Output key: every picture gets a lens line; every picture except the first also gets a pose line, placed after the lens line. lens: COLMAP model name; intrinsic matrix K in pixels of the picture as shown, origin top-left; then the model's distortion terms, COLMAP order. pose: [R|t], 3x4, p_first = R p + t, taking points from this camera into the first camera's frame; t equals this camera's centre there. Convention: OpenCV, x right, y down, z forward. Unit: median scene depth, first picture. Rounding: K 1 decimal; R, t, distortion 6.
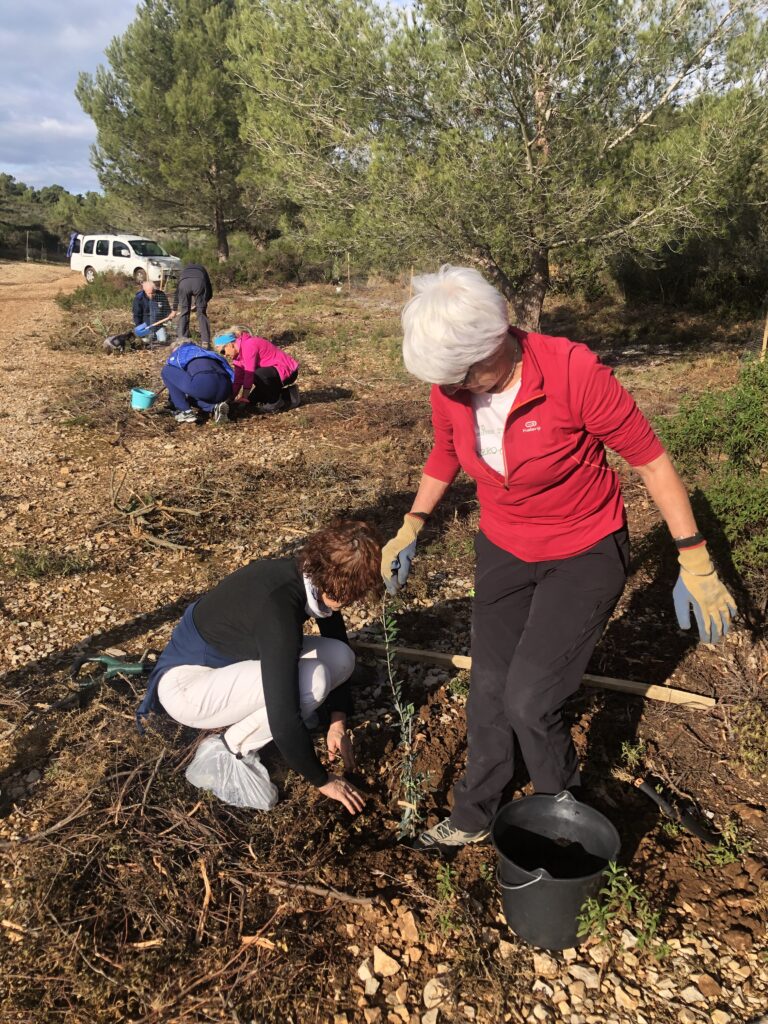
lens RADIAL K [[833.3, 0, 379.9], [0, 833.3, 511.5], [0, 0, 1]] dist [0.019166, -0.002071]
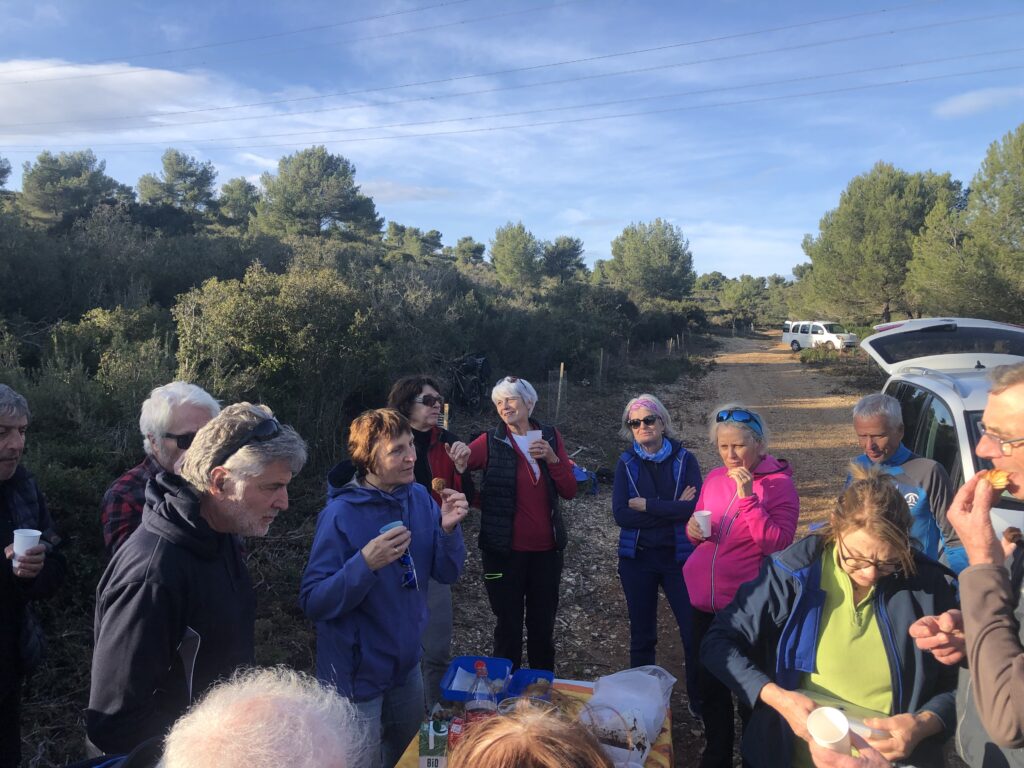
lens RADIAL K [[833.3, 0, 505.3], [0, 833.3, 379.6], [0, 0, 1]] dist [0.019166, -0.002071]
pose [[0.833508, 0.009339, -0.552428, 0.072700], [-0.138172, 0.971610, -0.192048, 0.164387], [0.534951, 0.236404, 0.811135, -0.580892]]
